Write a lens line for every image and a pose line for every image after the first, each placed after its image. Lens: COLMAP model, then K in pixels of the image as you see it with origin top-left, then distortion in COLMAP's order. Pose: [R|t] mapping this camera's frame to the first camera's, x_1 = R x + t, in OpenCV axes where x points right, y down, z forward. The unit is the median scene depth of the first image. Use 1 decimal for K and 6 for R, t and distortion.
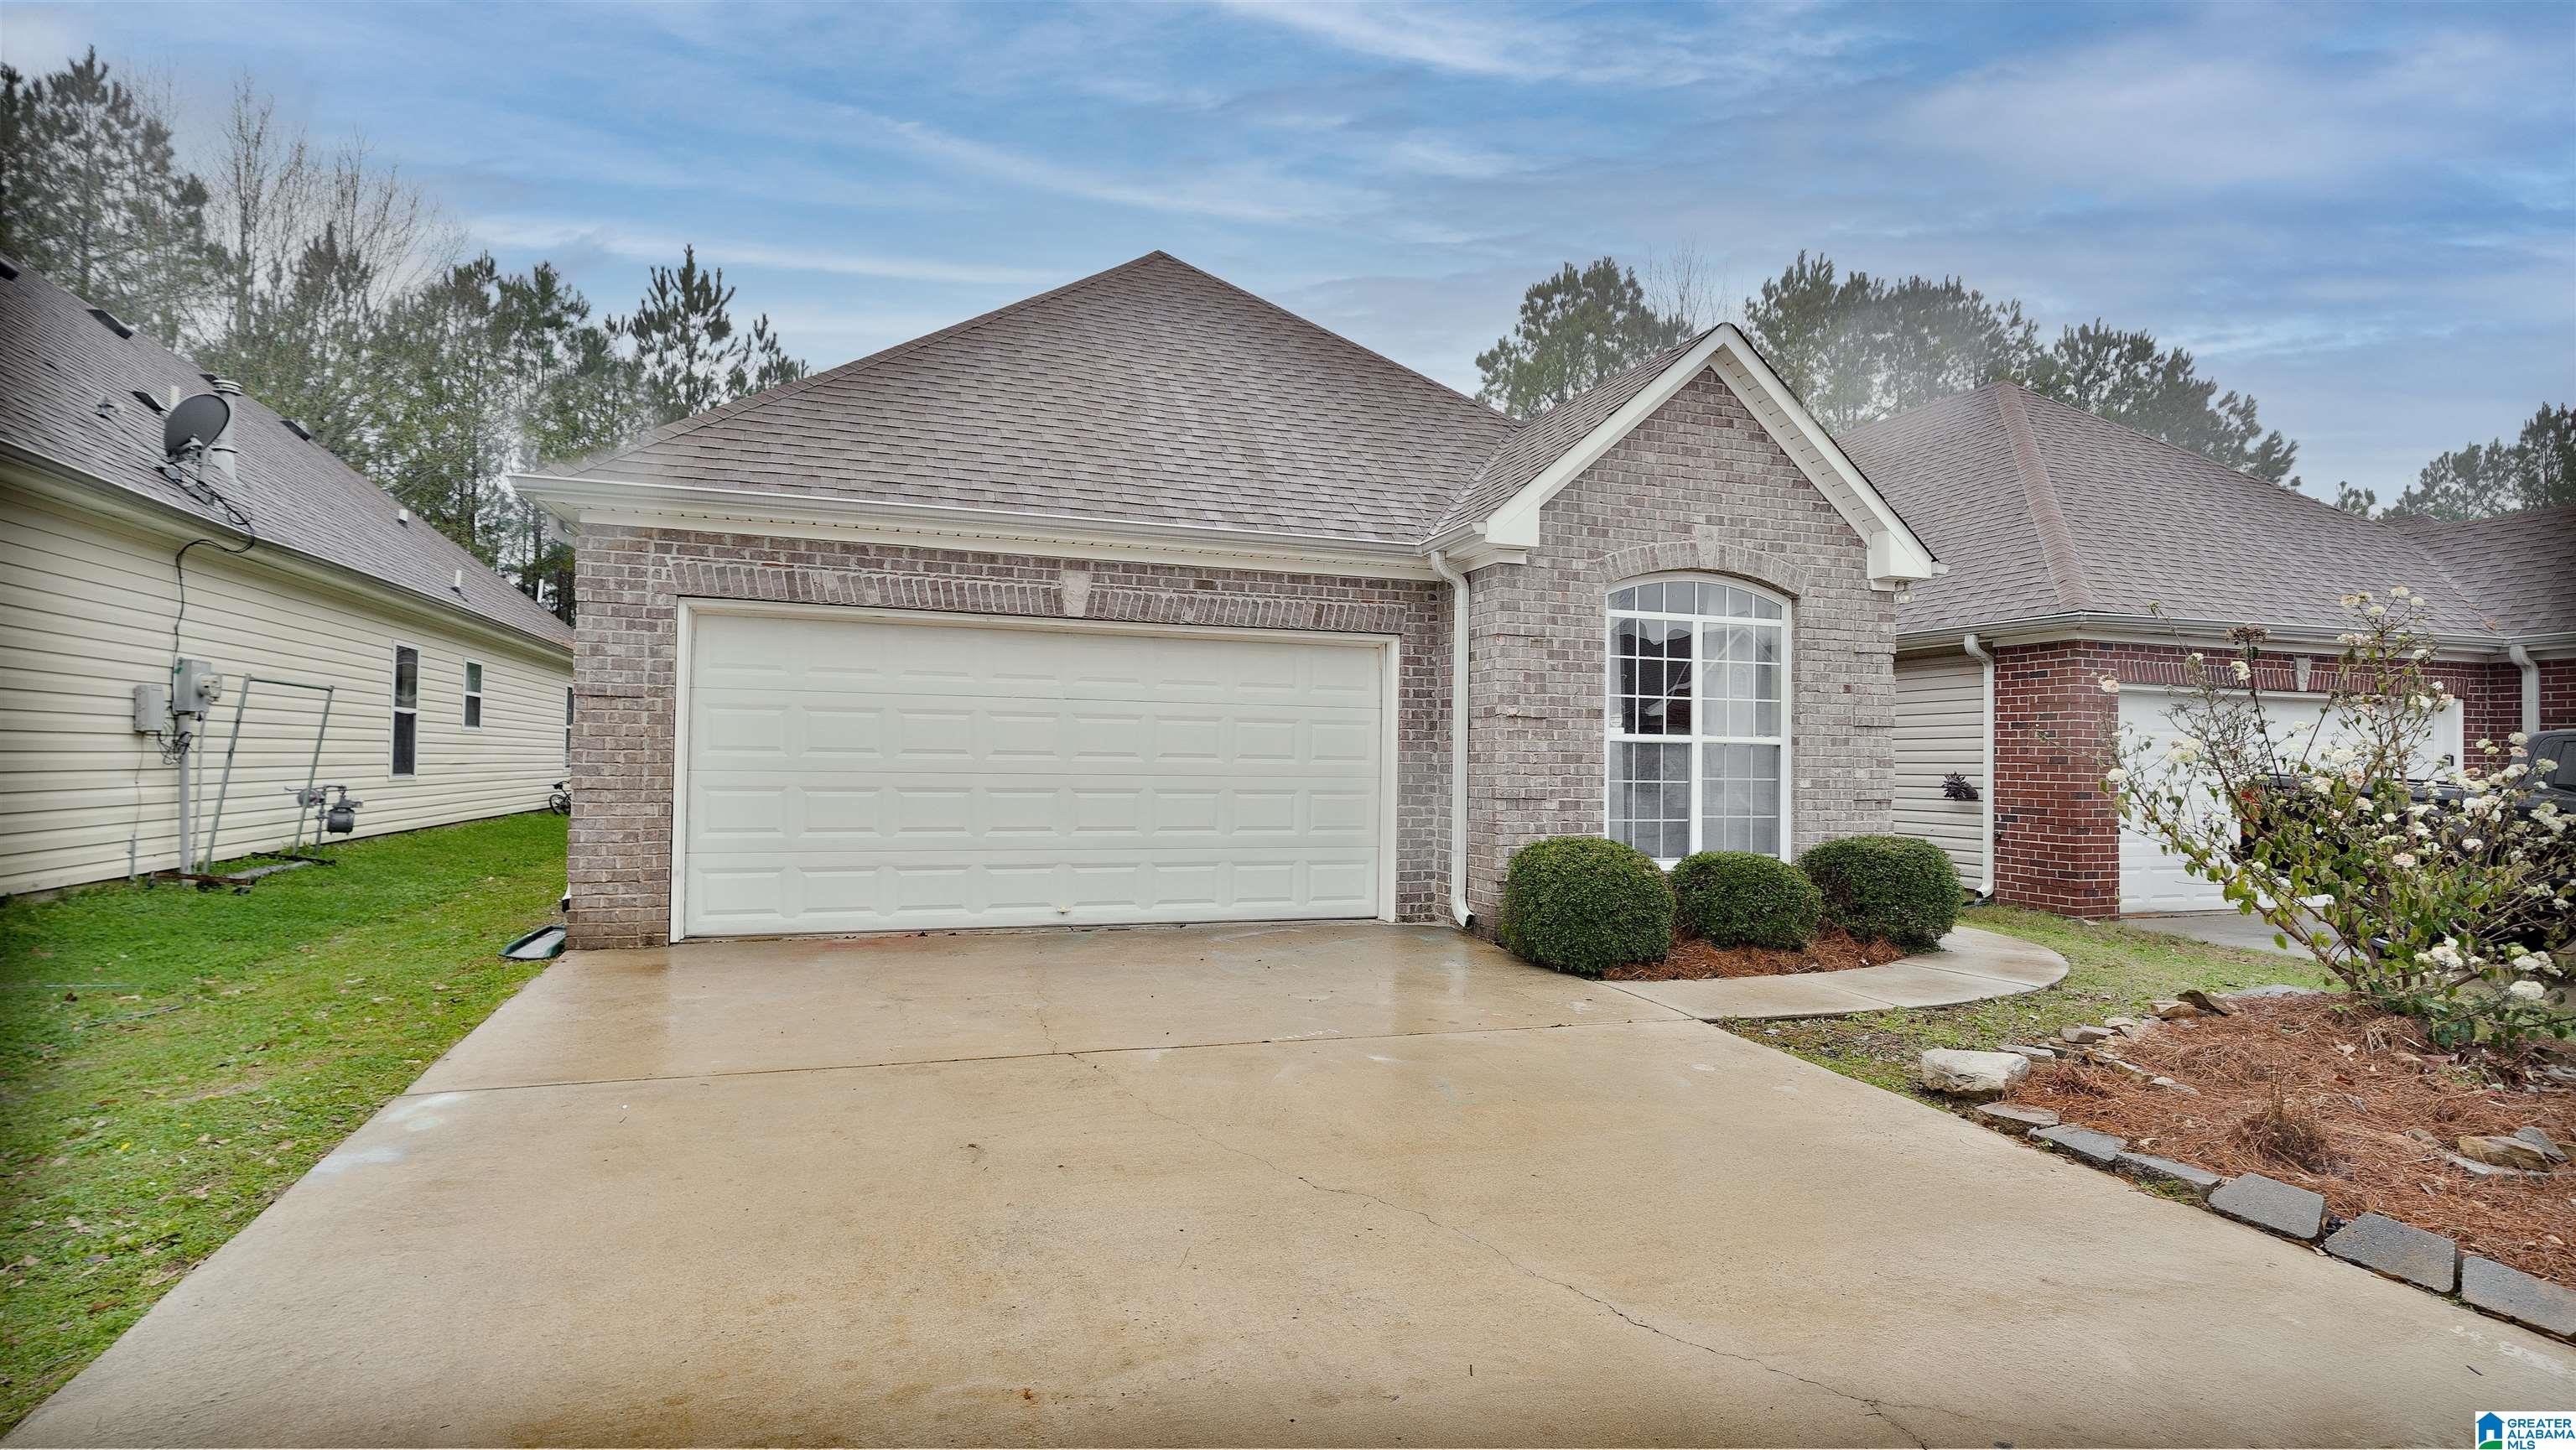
lens RADIAL K [[1201.2, 0, 1288.0], [0, 1201.2, 725.0], [0, 0, 1]] dist [0.013283, -0.000218]
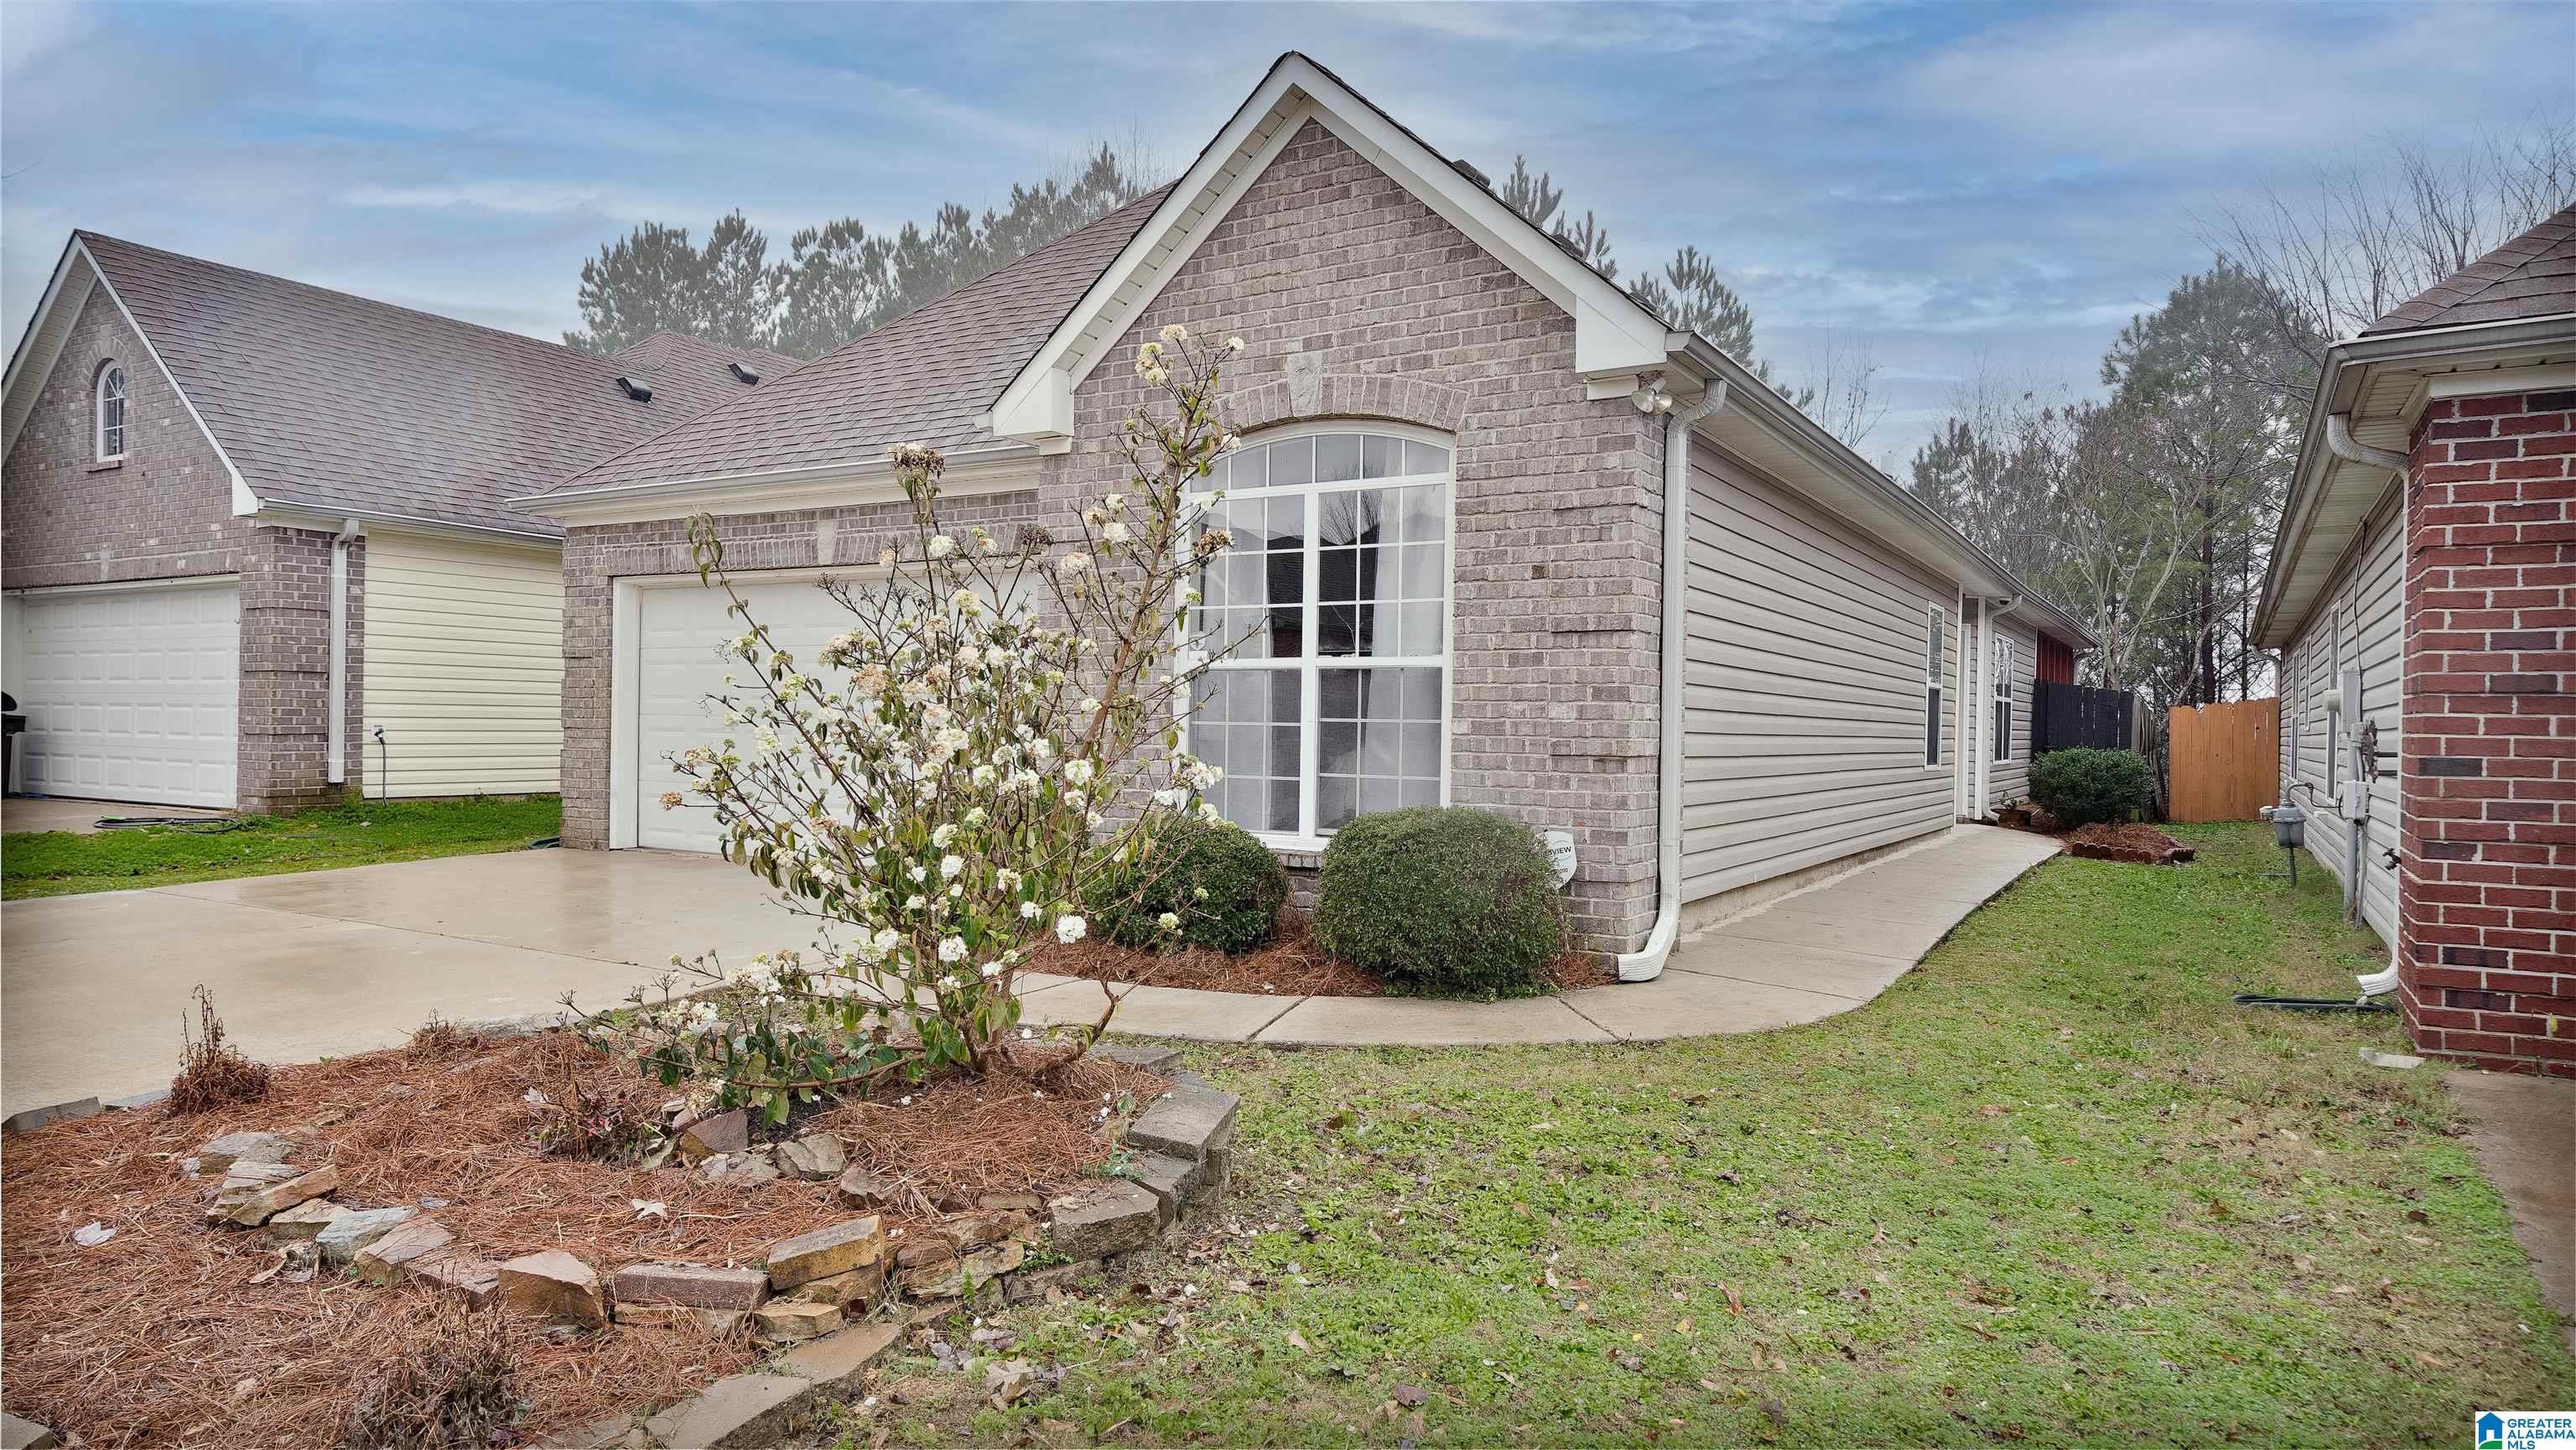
lens RADIAL K [[1565.7, 0, 1288.0], [0, 1565.7, 725.0], [0, 0, 1]] dist [0.036771, 0.000713]
pose [[0.634425, -0.004430, -0.772971, 1.069484], [0.017082, 0.999820, 0.008290, 0.041499], [0.772795, -0.018464, 0.634387, 0.429421]]
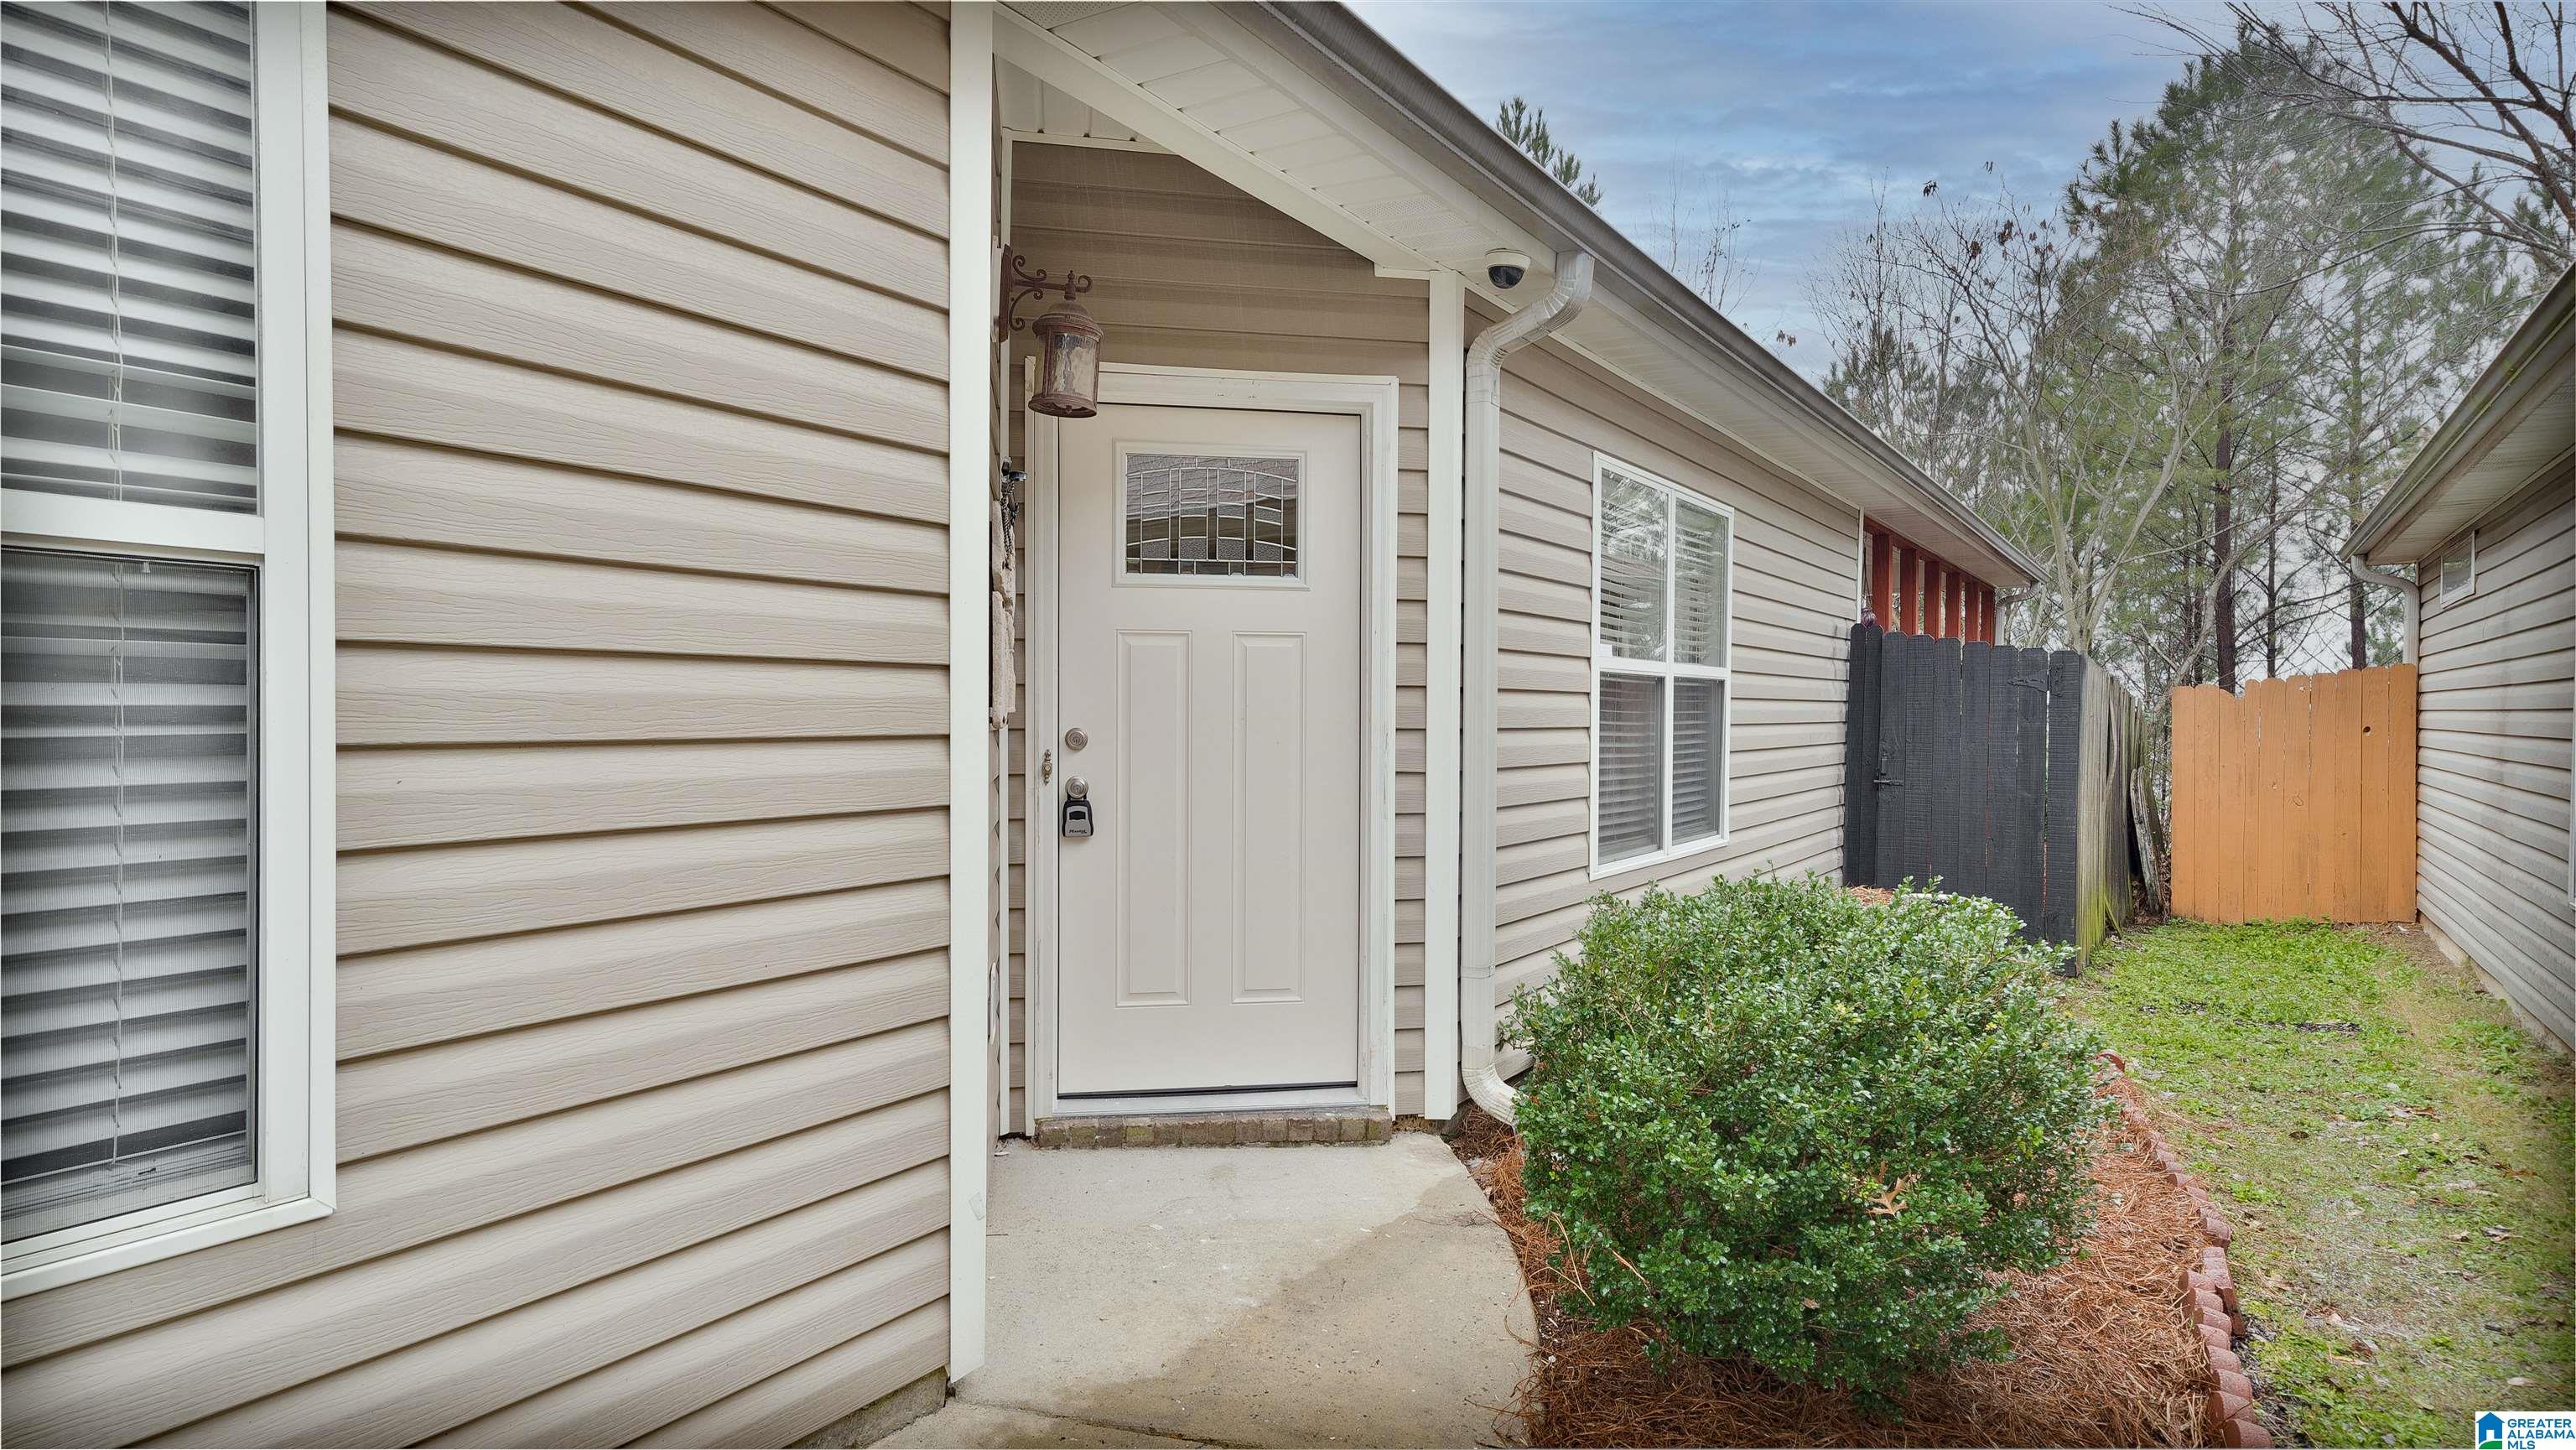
lens RADIAL K [[1305.3, 0, 1288.0], [0, 1305.3, 725.0], [0, 0, 1]] dist [0.018502, 0.001020]
pose [[0.572524, -0.001421, -0.819887, 0.943927], [0.026117, 0.999523, 0.016505, 0.043653], [0.819472, -0.030862, 0.572287, 0.743704]]
